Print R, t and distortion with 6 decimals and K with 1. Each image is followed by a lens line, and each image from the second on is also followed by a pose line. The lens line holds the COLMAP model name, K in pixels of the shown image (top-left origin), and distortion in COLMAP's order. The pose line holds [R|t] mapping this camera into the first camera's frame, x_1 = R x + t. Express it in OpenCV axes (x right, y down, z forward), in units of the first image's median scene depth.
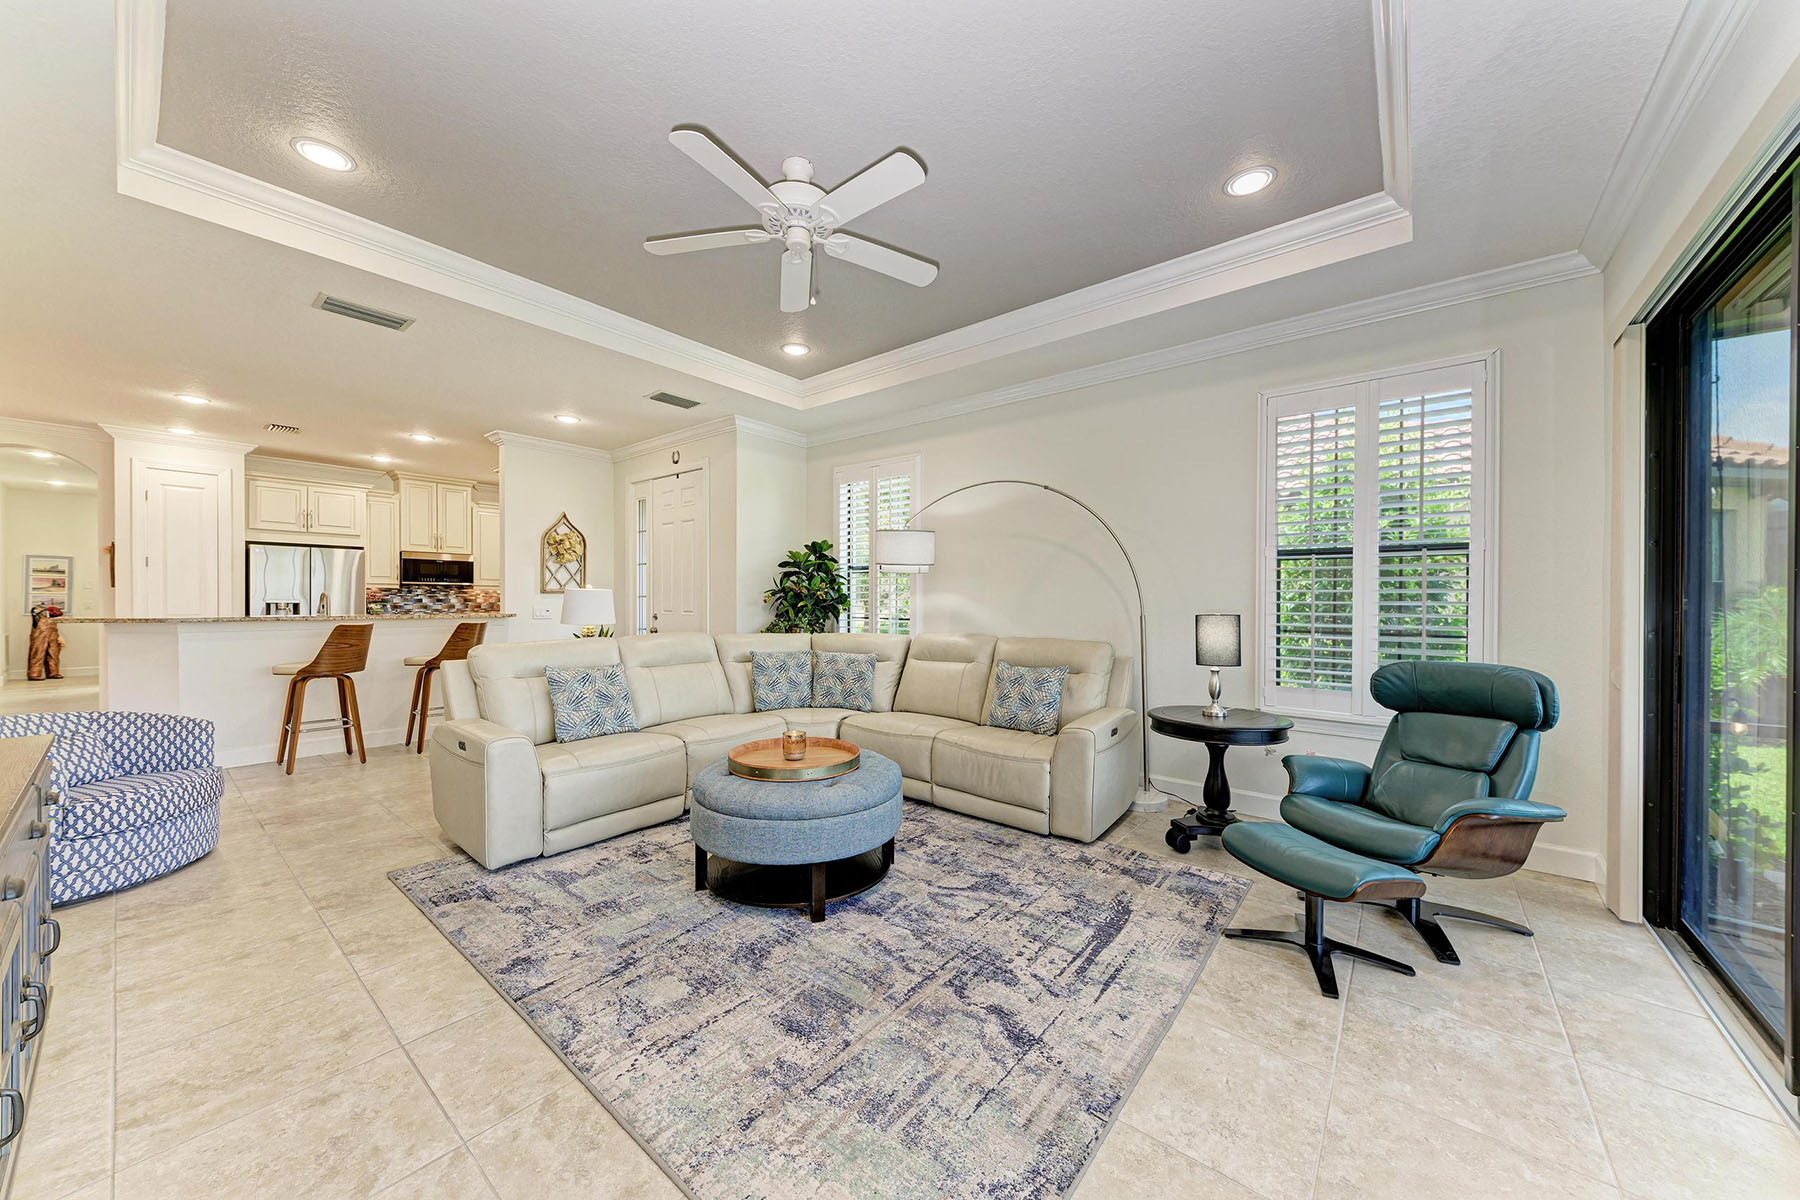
lens RADIAL K [[630.6, 0, 905.6], [0, 630.6, 601.3], [0, 0, 1]] dist [0.016992, -0.004647]
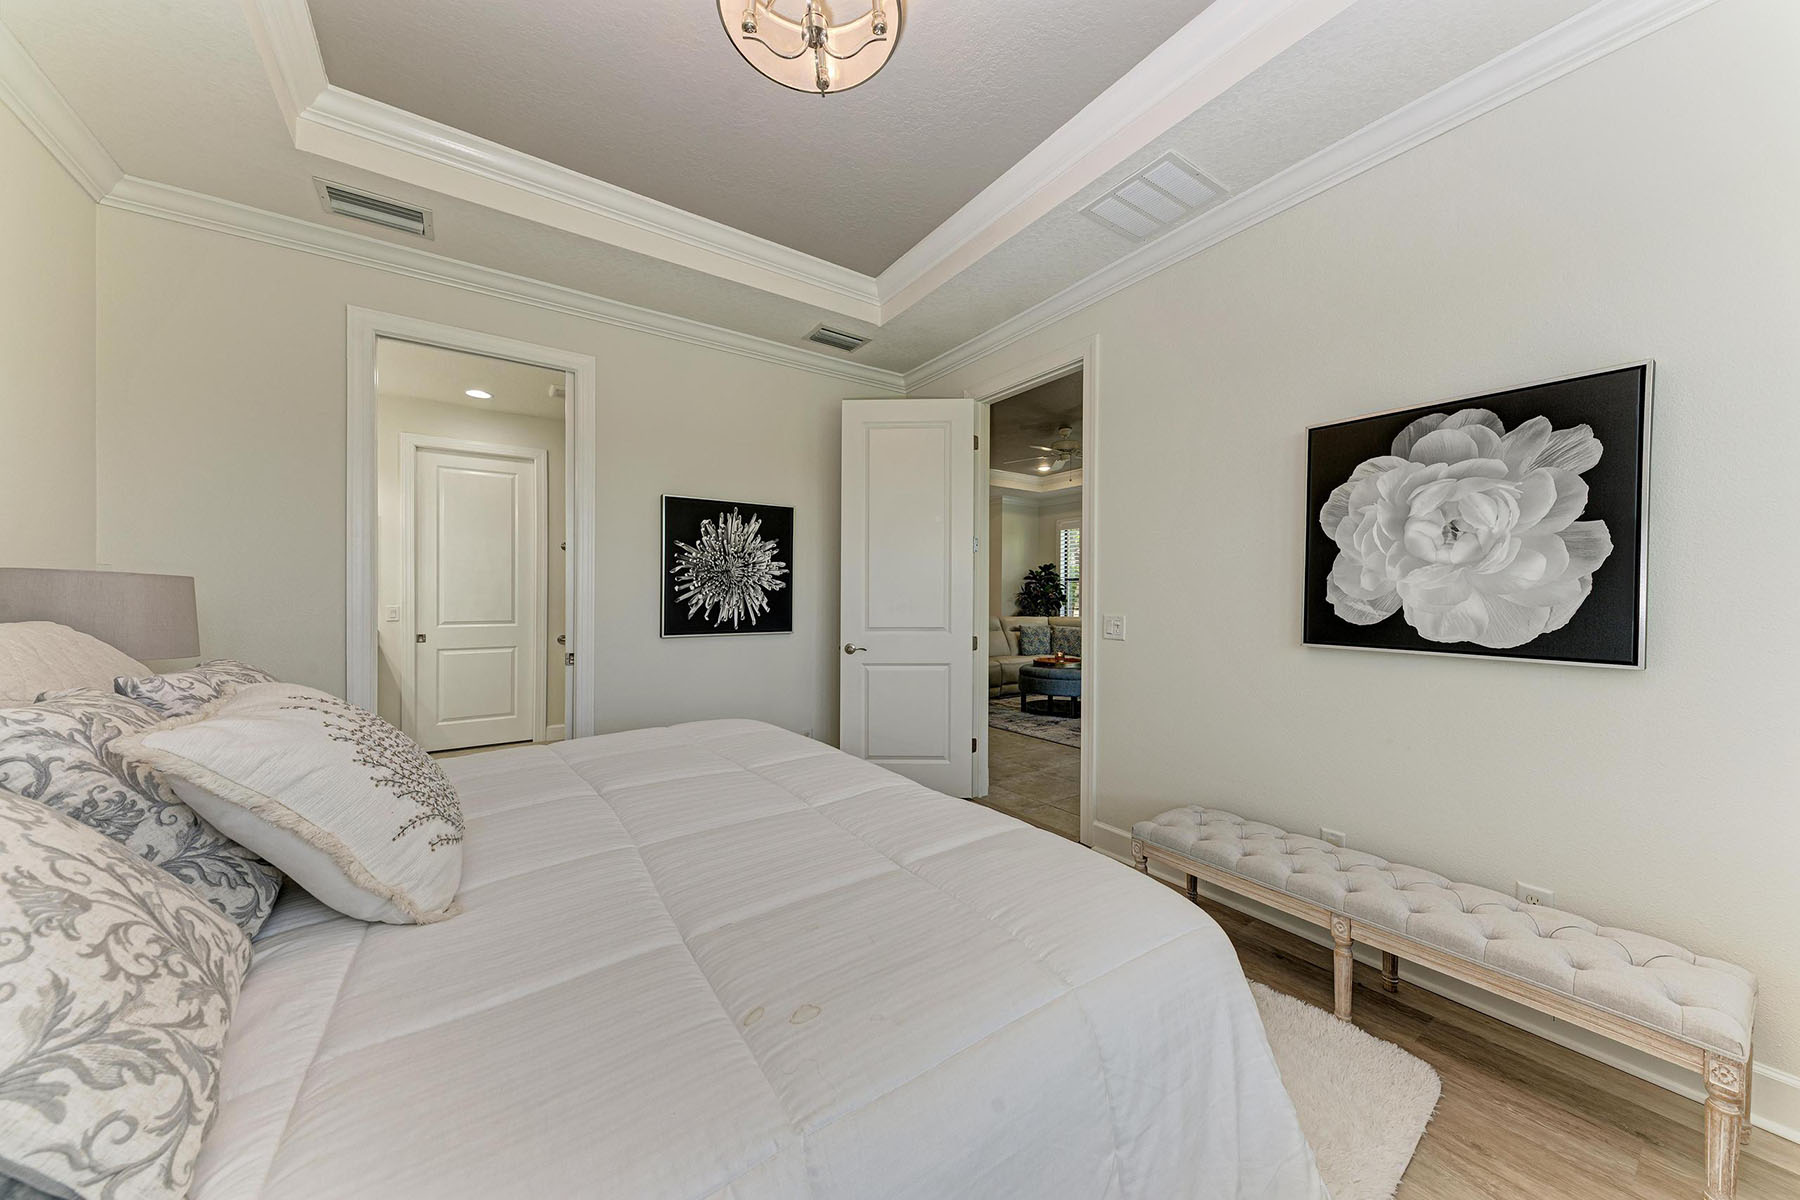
lens RADIAL K [[610.3, 0, 912.2], [0, 610.3, 602.7], [0, 0, 1]] dist [0.000381, 0.000018]
pose [[0.963162, 0.002851, -0.268907, -0.046670], [-0.001291, 0.999981, 0.005978, 0.000151], [0.268920, -0.005411, 0.963147, -0.694107]]
